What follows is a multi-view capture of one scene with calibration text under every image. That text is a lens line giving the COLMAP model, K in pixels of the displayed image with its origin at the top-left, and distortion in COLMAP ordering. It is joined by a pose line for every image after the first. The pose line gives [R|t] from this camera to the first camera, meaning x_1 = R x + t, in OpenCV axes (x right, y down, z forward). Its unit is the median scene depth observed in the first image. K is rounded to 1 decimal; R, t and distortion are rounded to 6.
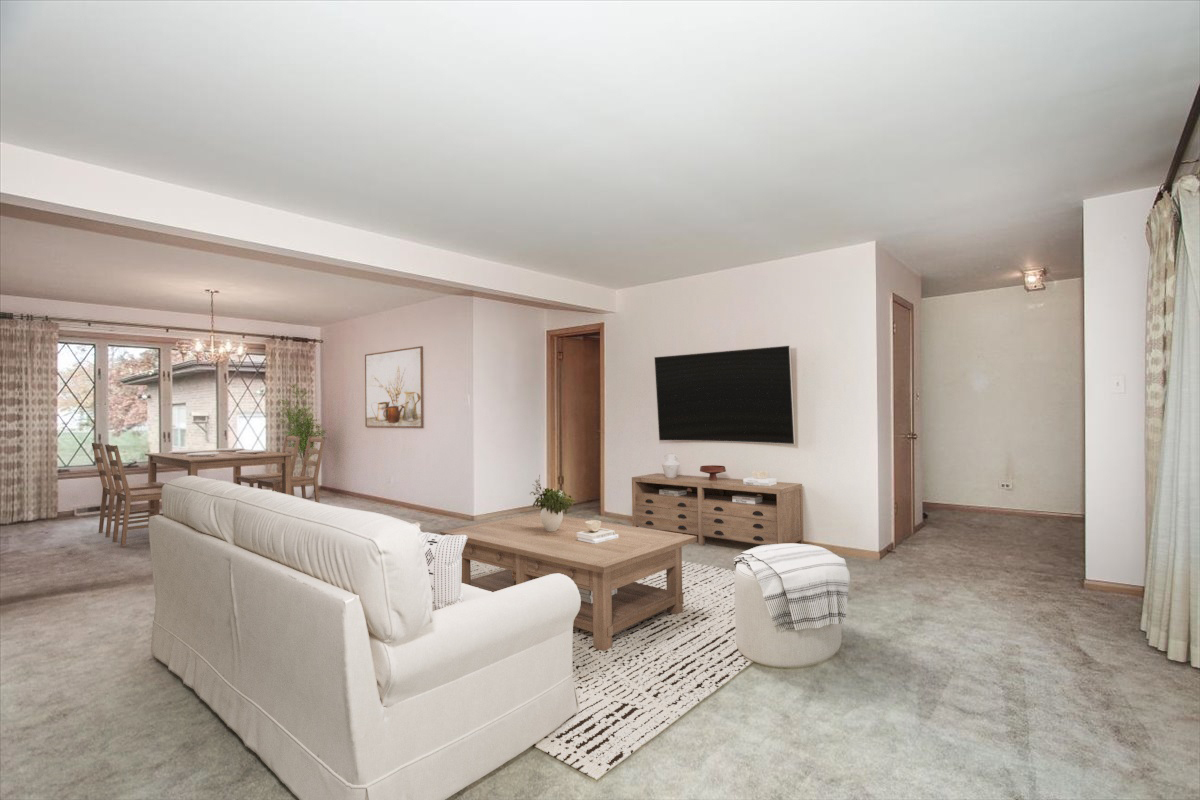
lens RADIAL K [[577.2, 0, 596.6], [0, 577.2, 411.3], [0, 0, 1]] dist [0.003457, -0.000012]
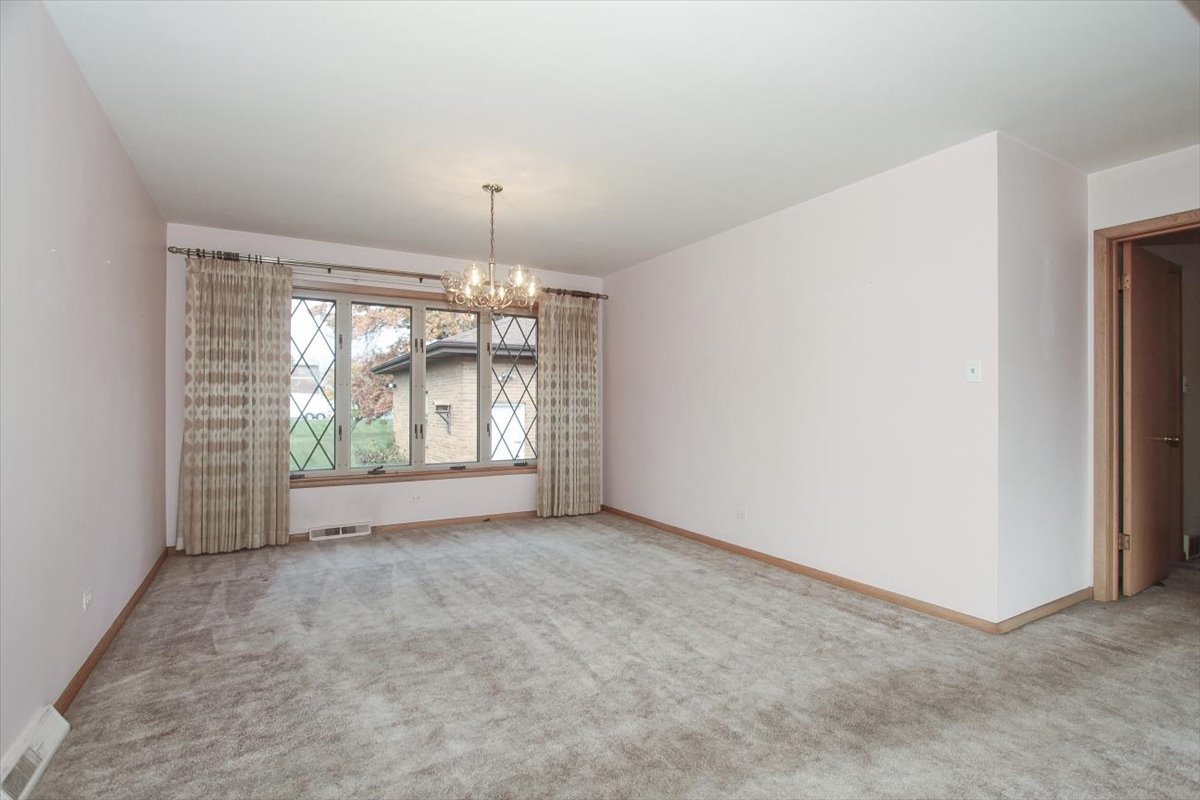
lens RADIAL K [[577.2, 0, 601.1], [0, 577.2, 404.4], [0, 0, 1]] dist [0.003457, -0.000012]
pose [[0.951475, 0.008104, -0.307619, -0.350214], [-0.008729, 0.999962, -0.000655, 0.011096], [0.307602, 0.003308, 0.951509, 0.442250]]
